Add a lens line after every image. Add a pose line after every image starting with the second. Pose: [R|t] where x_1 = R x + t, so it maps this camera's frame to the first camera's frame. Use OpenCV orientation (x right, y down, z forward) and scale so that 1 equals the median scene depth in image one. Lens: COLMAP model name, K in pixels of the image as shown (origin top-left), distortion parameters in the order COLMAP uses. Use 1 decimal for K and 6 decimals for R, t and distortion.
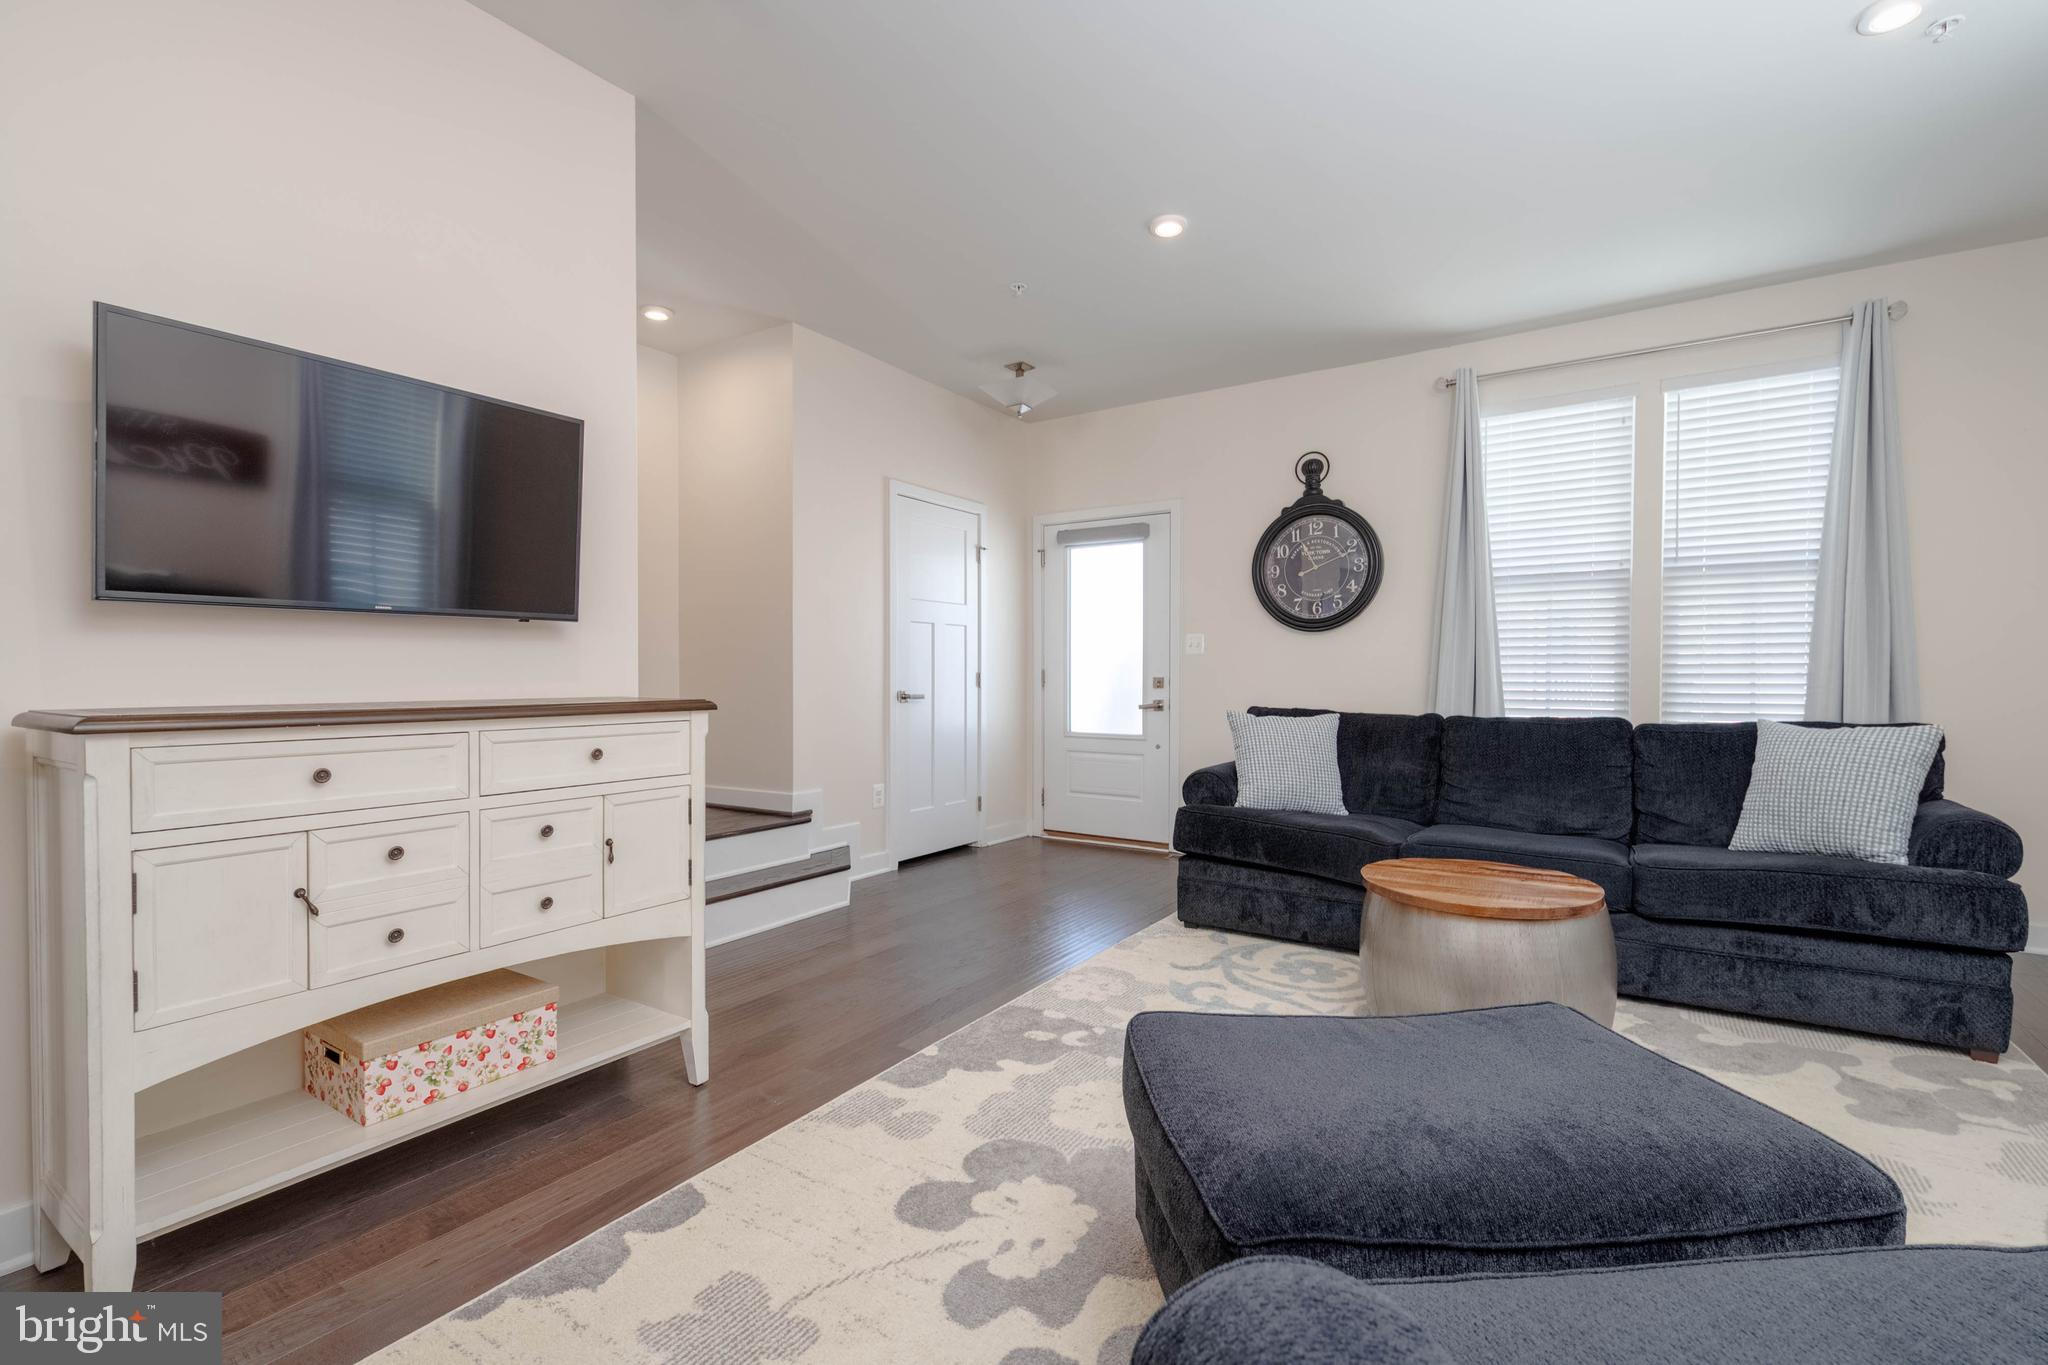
lens RADIAL K [[903.1, 0, 1031.6], [0, 903.1, 687.1], [0, 0, 1]] dist [0.003048, -0.000371]
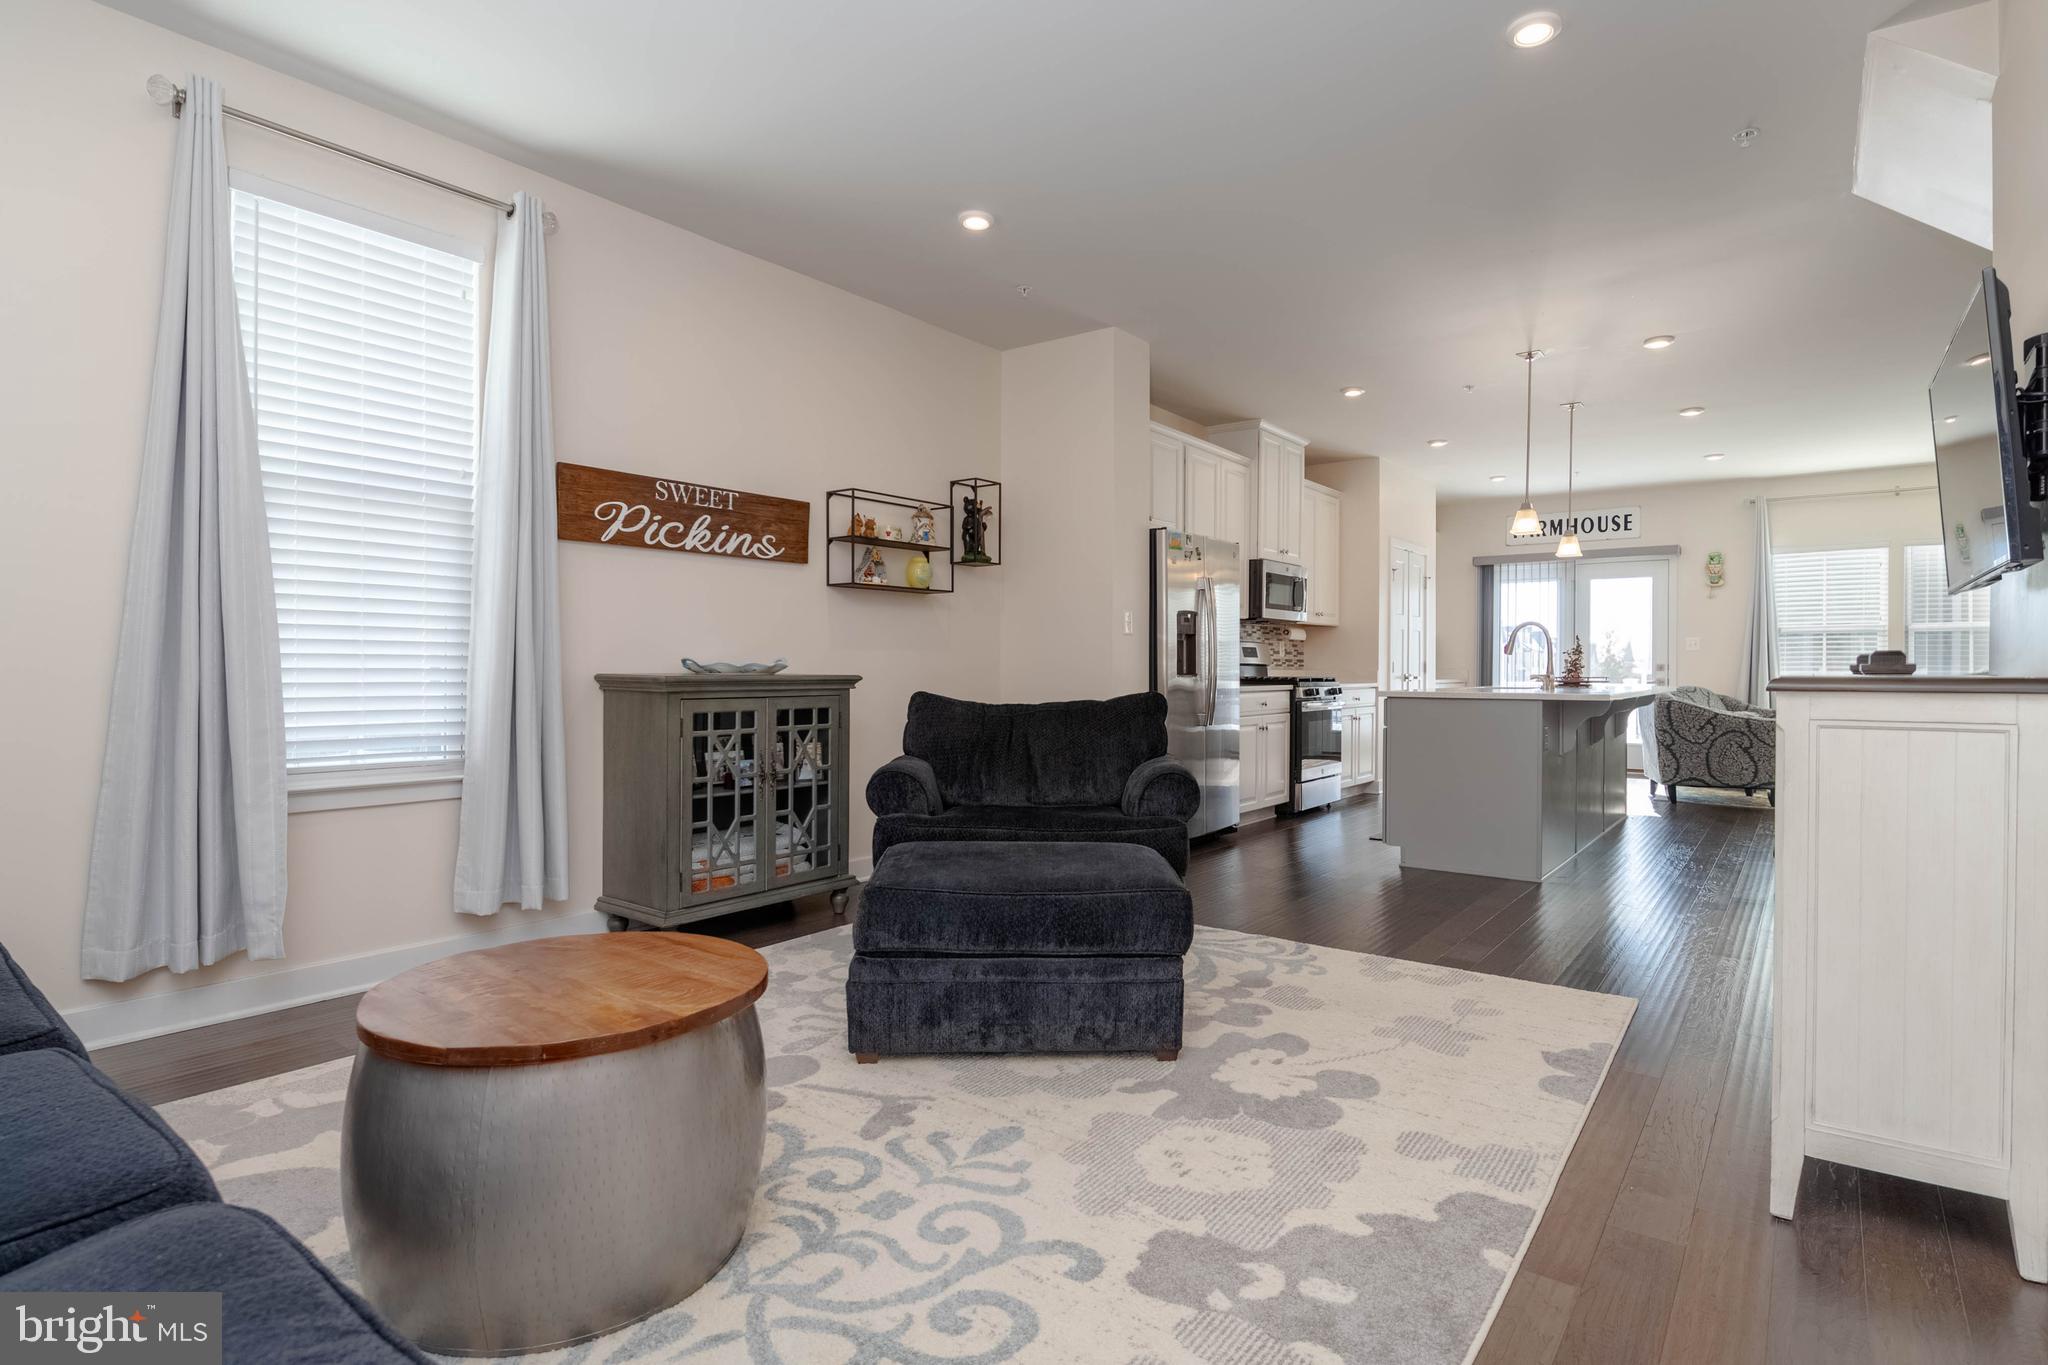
lens RADIAL K [[1023.9, 0, 1054.1], [0, 1023.9, 673.3], [0, 0, 1]] dist [-0.000281, -0.001277]
pose [[-0.998164, -0.007587, 0.060096, 0.089671], [-0.006269, 0.999737, 0.022080, -0.002142], [-0.060248, 0.021663, -0.997948, 1.031457]]
